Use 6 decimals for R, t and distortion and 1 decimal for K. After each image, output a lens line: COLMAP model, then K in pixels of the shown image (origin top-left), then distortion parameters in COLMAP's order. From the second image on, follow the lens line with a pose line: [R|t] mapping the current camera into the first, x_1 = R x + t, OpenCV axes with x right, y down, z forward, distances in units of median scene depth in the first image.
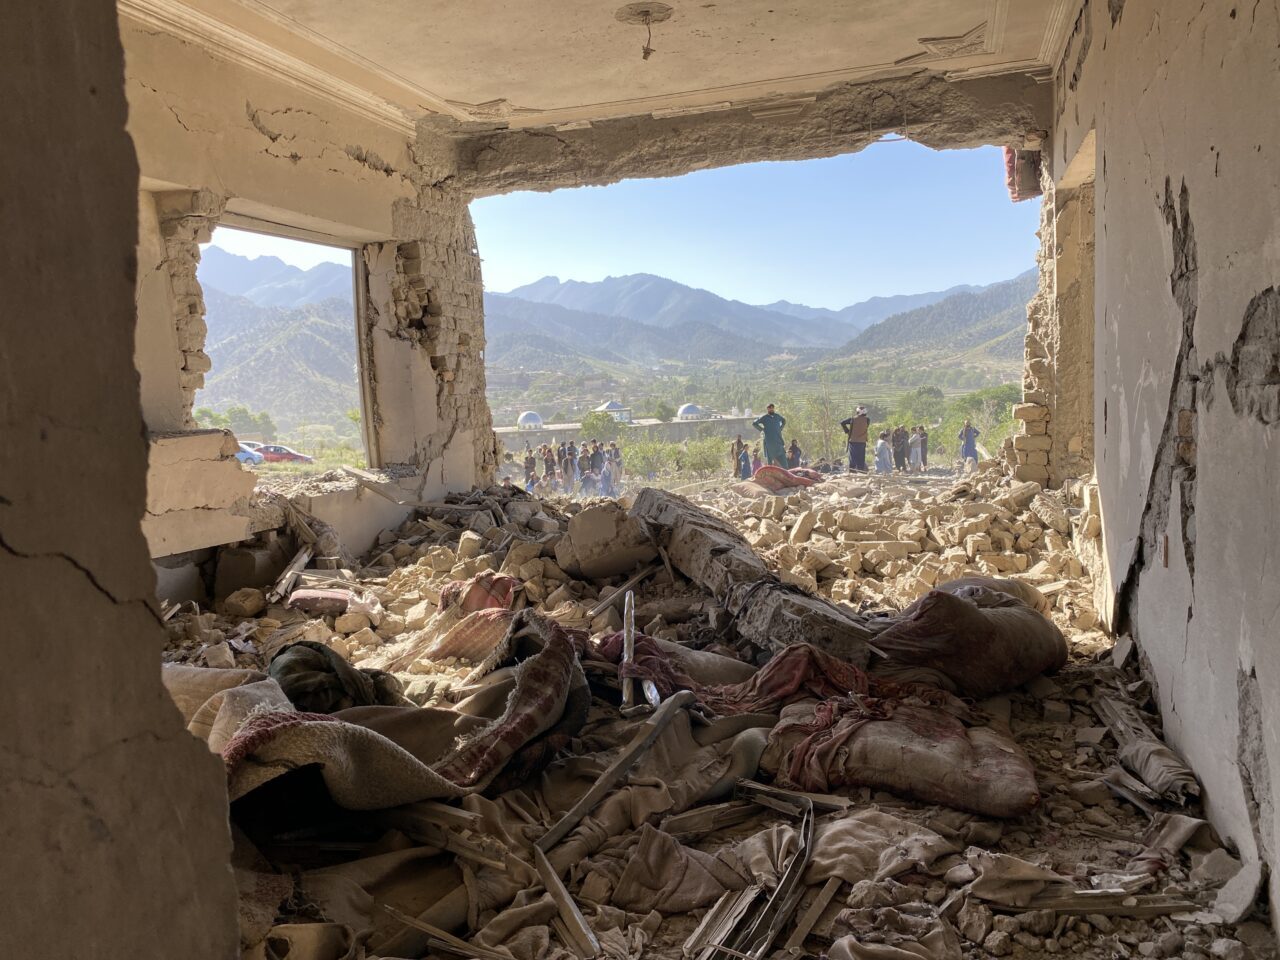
lens RADIAL K [[965.6, 0, 631.9], [0, 965.6, 478.8], [0, 0, 1]] dist [0.047273, -0.034419]
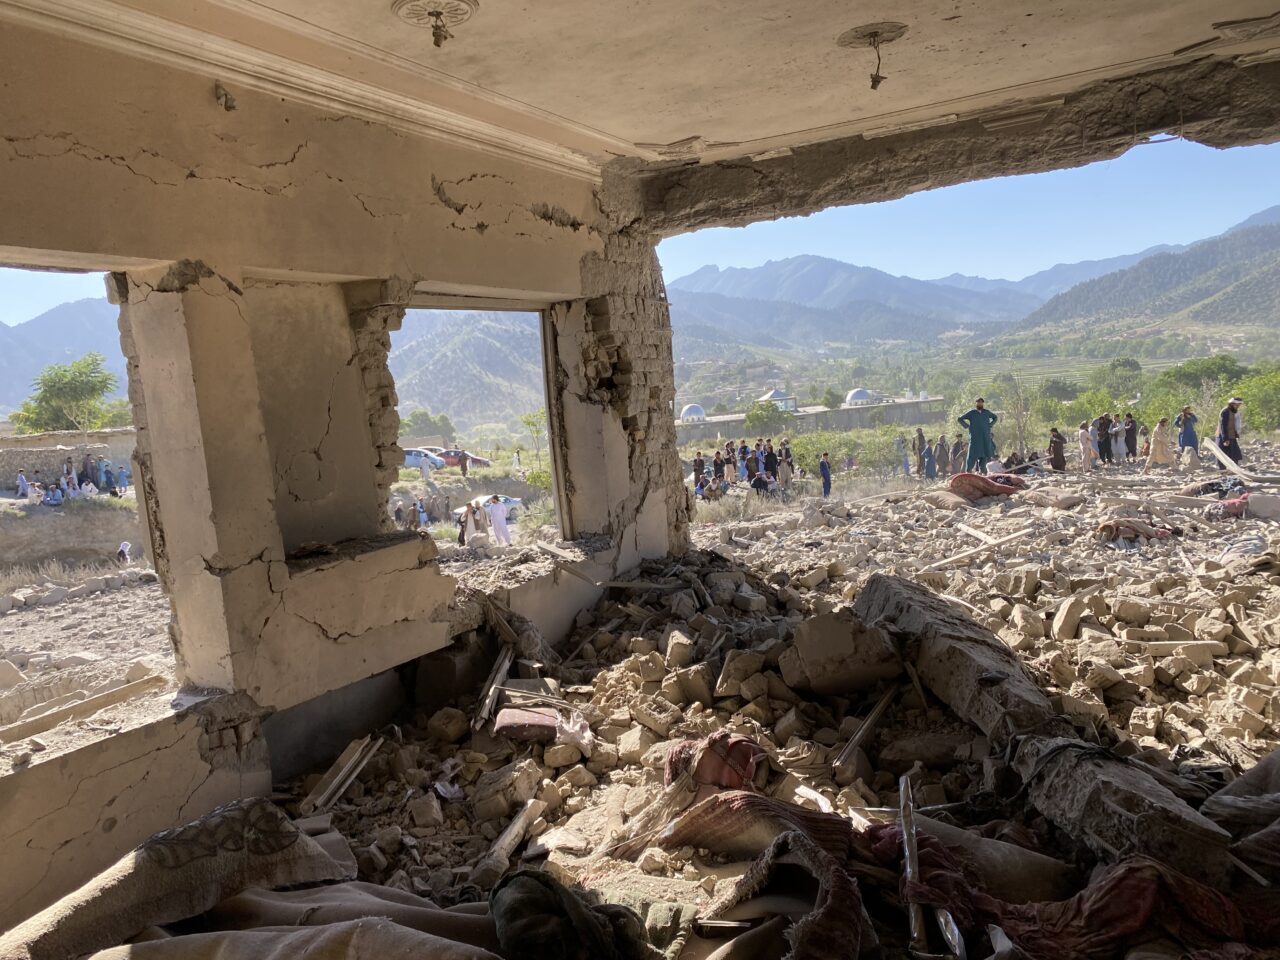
lens RADIAL K [[965.6, 0, 632.5], [0, 965.6, 487.5], [0, 0, 1]] dist [0.047273, -0.034419]
pose [[0.985161, -0.025133, -0.169784, -0.052487], [0.028484, 0.999444, 0.017332, -0.092690], [0.169254, -0.021911, 0.985329, 0.104946]]
